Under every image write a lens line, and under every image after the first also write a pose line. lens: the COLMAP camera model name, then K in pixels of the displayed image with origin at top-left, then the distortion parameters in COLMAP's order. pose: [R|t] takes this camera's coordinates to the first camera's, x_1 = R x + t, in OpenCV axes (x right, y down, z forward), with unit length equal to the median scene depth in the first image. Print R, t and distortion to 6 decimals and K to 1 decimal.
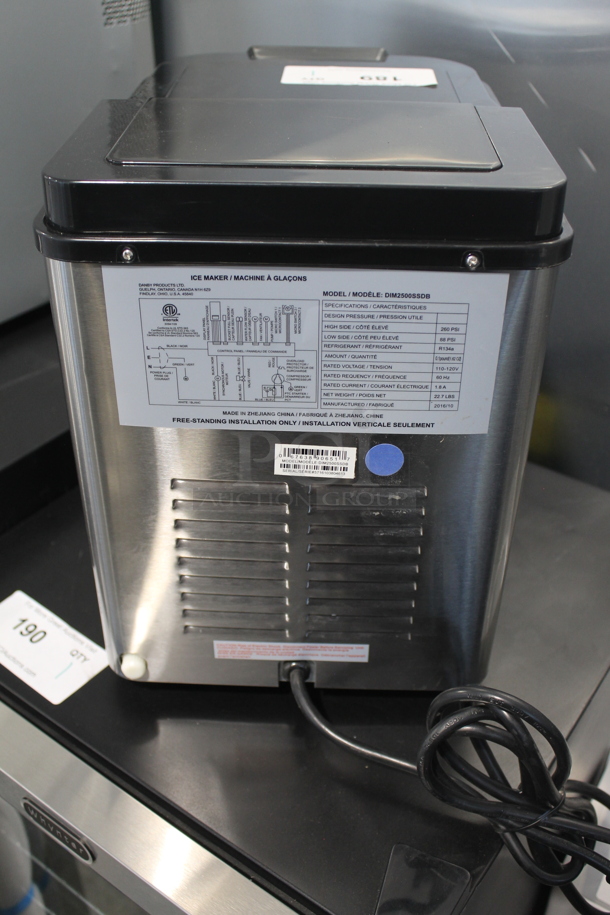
lens RADIAL K [[895.3, 0, 305.0], [0, 895.3, 457.5], [0, 0, 1]] dist [-0.000655, -0.000114]
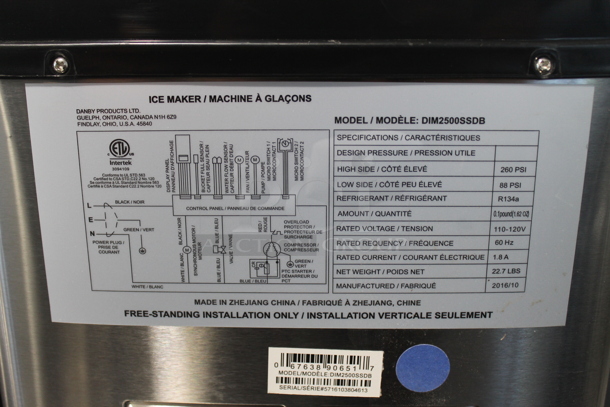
lens RADIAL K [[441.7, 0, 305.0], [0, 441.7, 203.5], [0, 0, 1]] dist [-0.037317, -0.001134]
pose [[0.999801, -0.011598, 0.016242, -0.009434], [0.016628, 0.934148, -0.356497, 0.003126], [-0.011038, 0.356696, 0.934155, 0.669384]]
